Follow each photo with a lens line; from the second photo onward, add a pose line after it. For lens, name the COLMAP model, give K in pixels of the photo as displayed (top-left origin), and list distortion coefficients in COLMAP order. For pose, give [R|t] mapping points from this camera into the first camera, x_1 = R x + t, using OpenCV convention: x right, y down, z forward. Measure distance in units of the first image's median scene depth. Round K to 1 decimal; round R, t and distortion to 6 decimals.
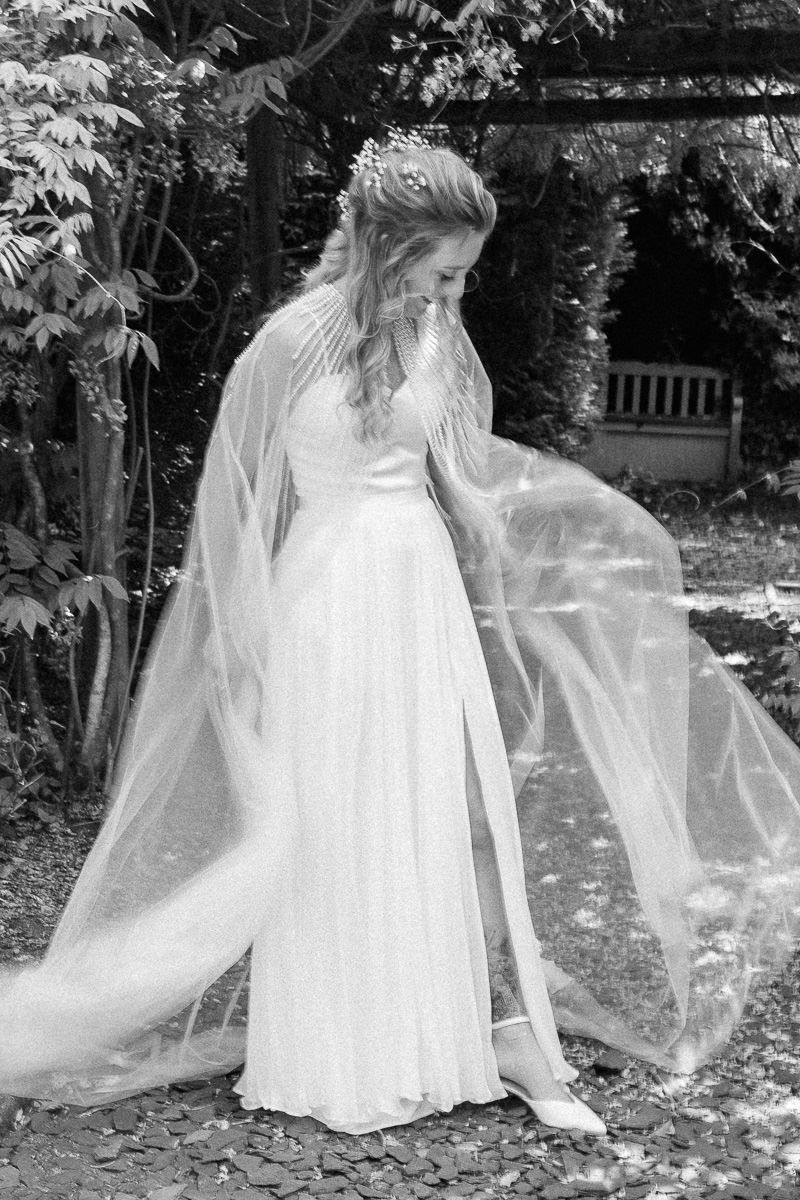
lens RADIAL K [[1851.3, 0, 399.7], [0, 1851.3, 599.1], [0, 0, 1]] dist [-0.323409, 0.977599]
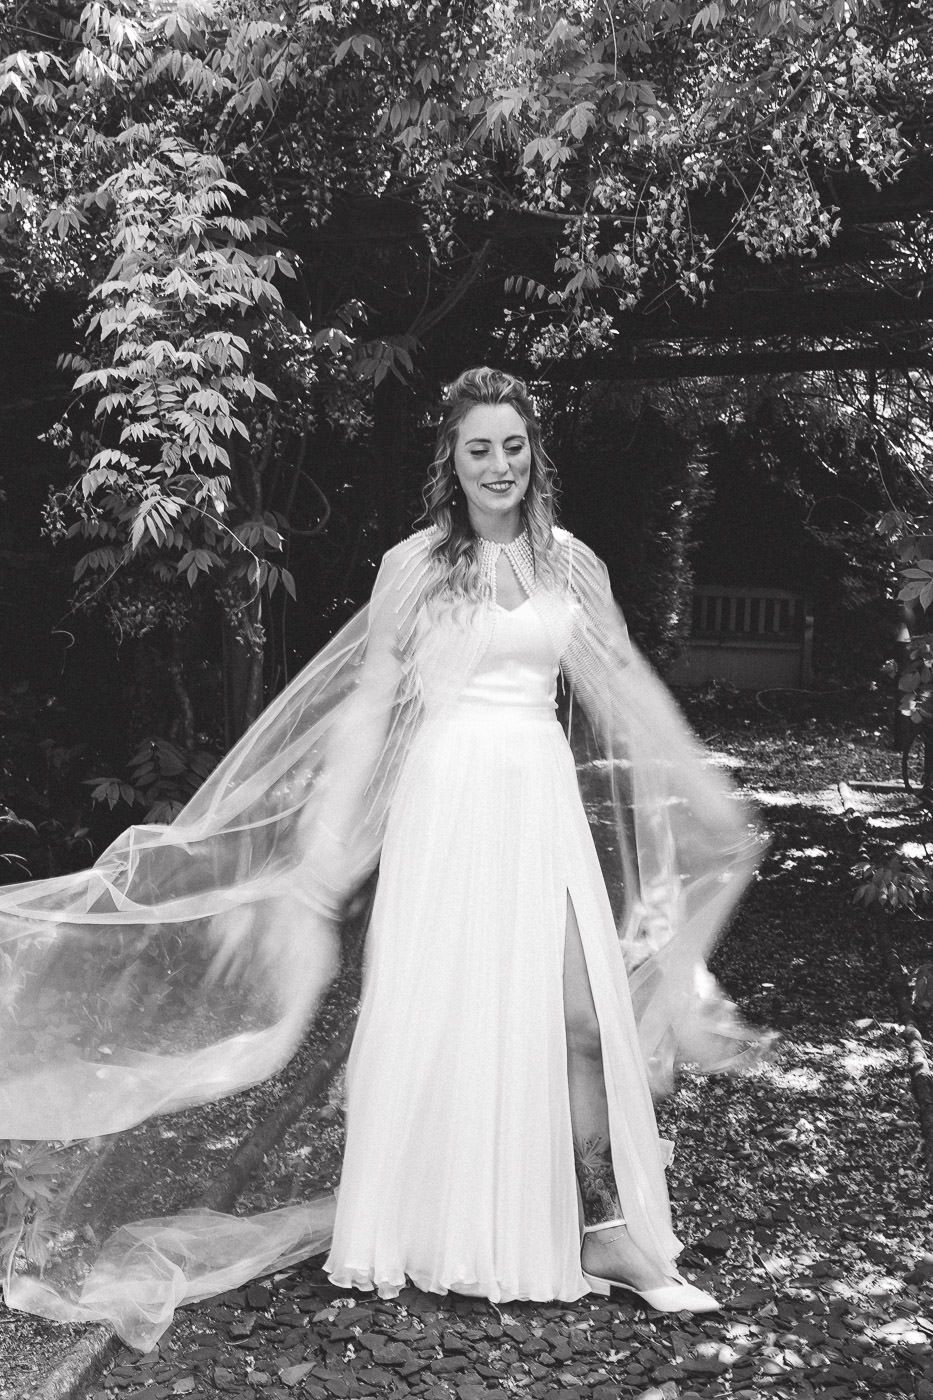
lens RADIAL K [[2159.9, 0, 466.2], [0, 2159.9, 698.9], [0, 0, 1]] dist [-0.323409, 0.977599]
pose [[0.998801, -0.010553, -0.047802, 0.033640], [0.003895, 0.990521, -0.137303, 0.109345], [0.048798, 0.136953, 0.989375, -0.275057]]
